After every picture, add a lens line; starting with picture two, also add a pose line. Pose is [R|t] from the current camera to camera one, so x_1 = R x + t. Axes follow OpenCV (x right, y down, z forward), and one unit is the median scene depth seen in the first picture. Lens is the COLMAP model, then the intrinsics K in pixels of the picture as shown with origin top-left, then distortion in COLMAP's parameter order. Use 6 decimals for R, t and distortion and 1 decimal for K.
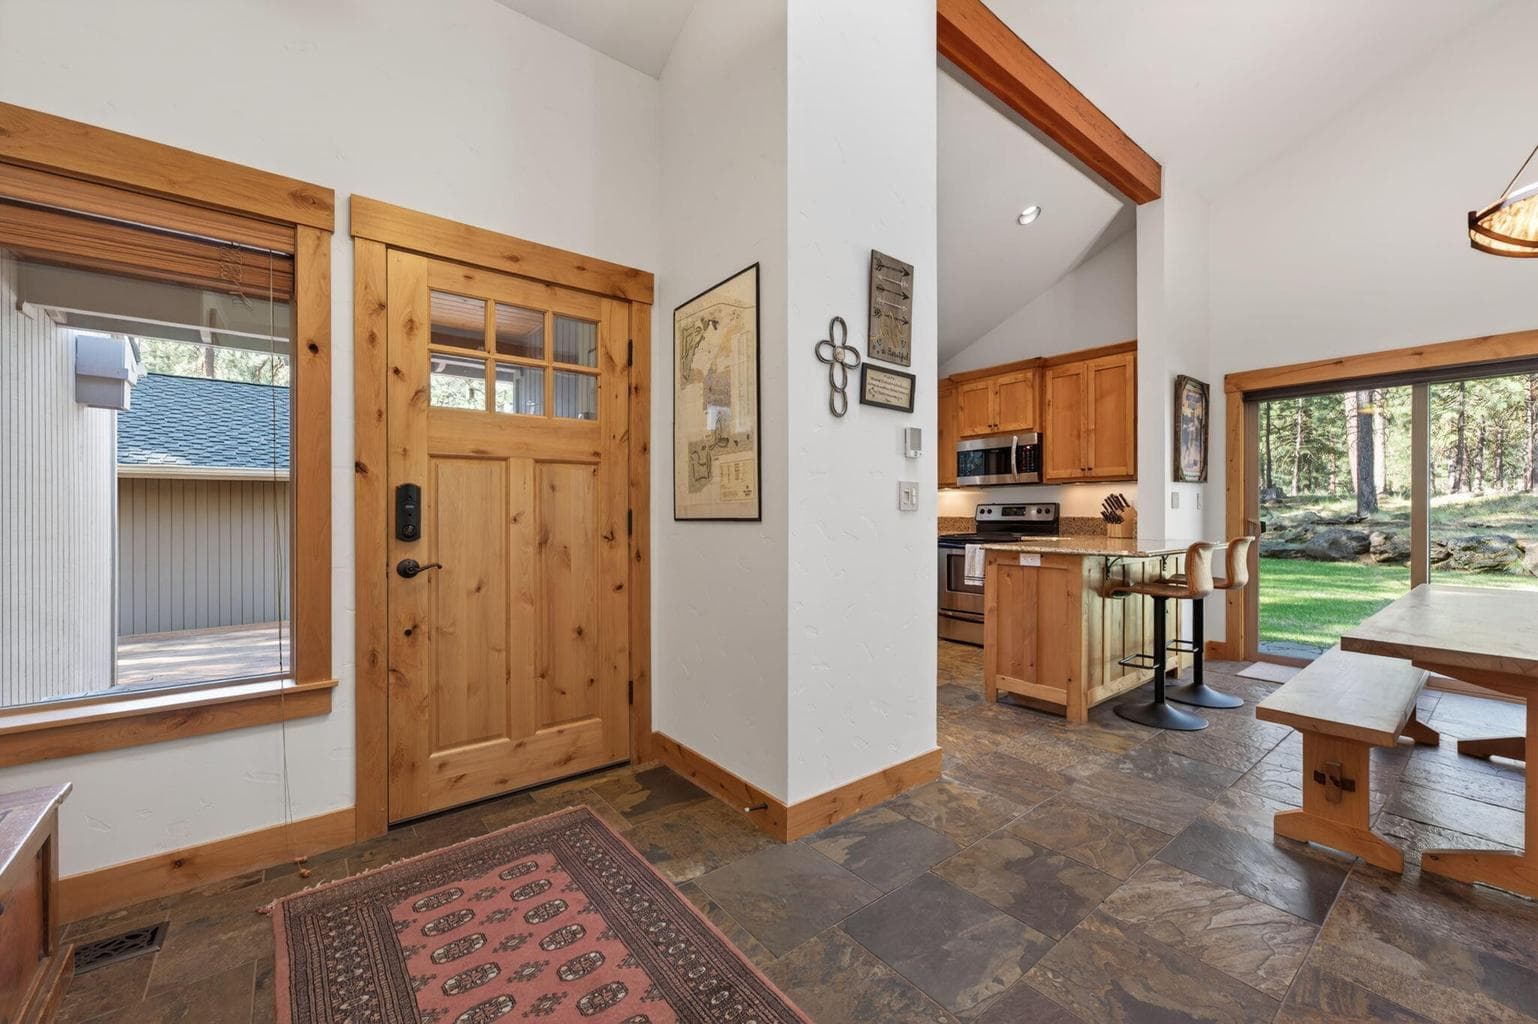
lens RADIAL K [[612.0, 0, 770.6], [0, 612.0, 511.8], [0, 0, 1]] dist [-0.002072, -0.000032]
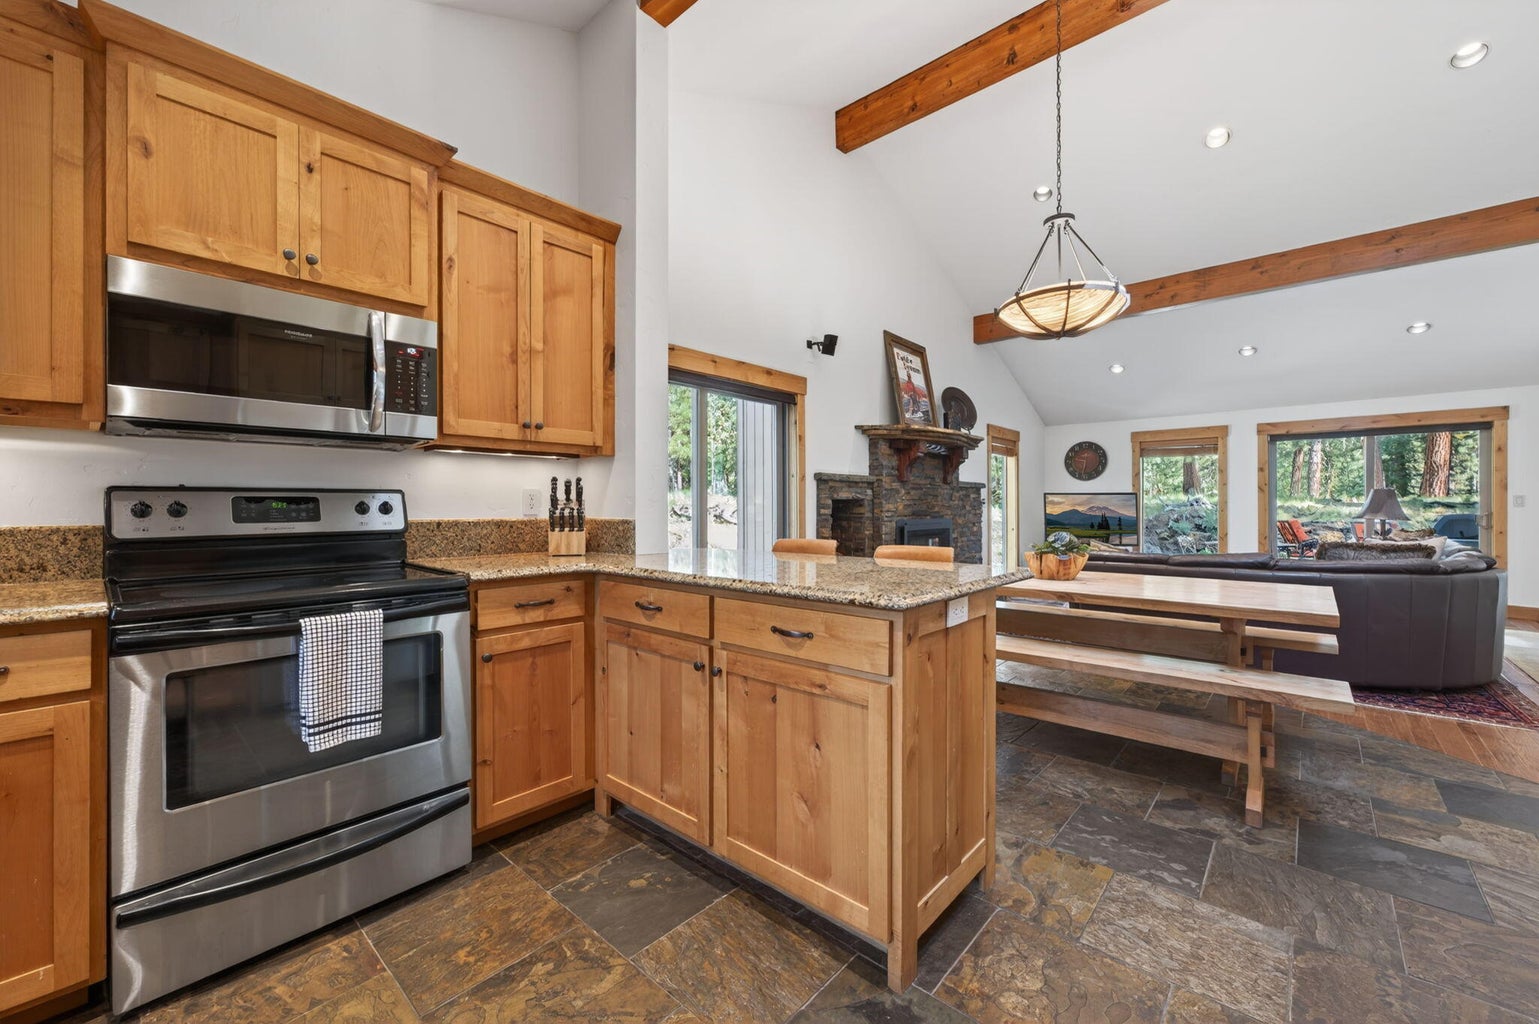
lens RADIAL K [[610.8, 0, 762.1], [0, 610.8, 506.0], [0, 0, 1]] dist [-0.000462, 0.000517]
pose [[-0.161607, 0.000516, 0.986855, -0.016132], [0.000298, 1.000000, -0.000474, -0.002725], [-0.986855, 0.000218, -0.161607, 0.913223]]
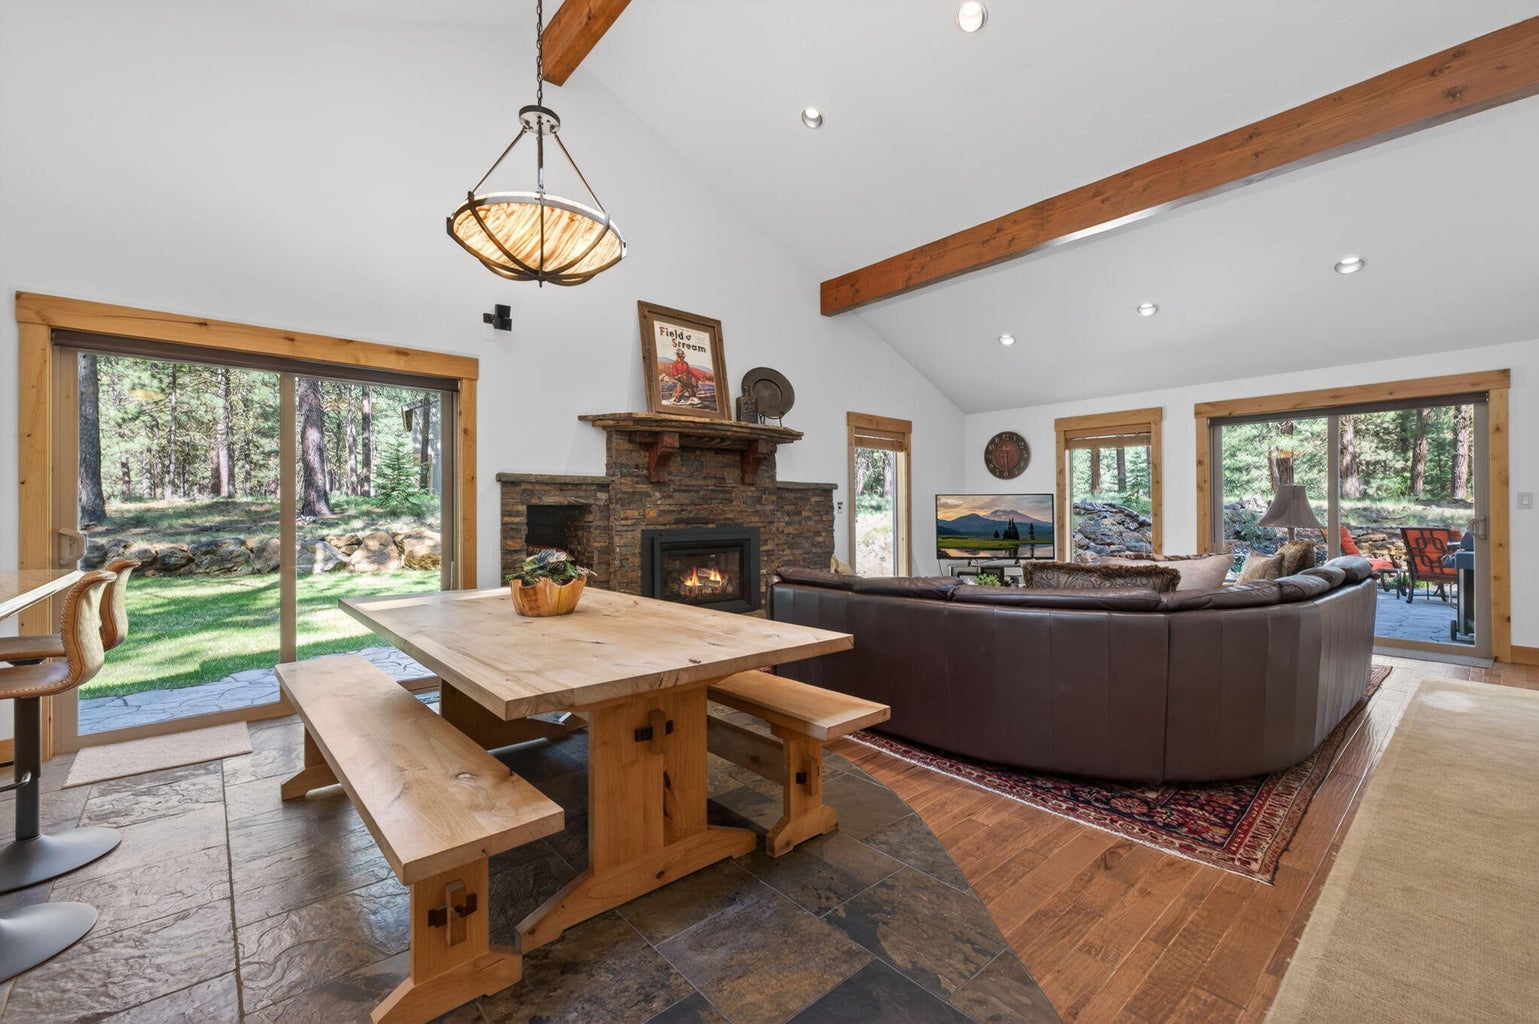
lens RADIAL K [[646.5, 0, 763.2], [0, 646.5, 508.9], [0, 0, 1]] dist [-0.000378, -0.000127]
pose [[-0.044473, 0.004120, 0.999002, 0.076467], [0.005672, 0.999976, -0.003871, -0.003703], [-0.998994, 0.005494, -0.044496, 0.297183]]
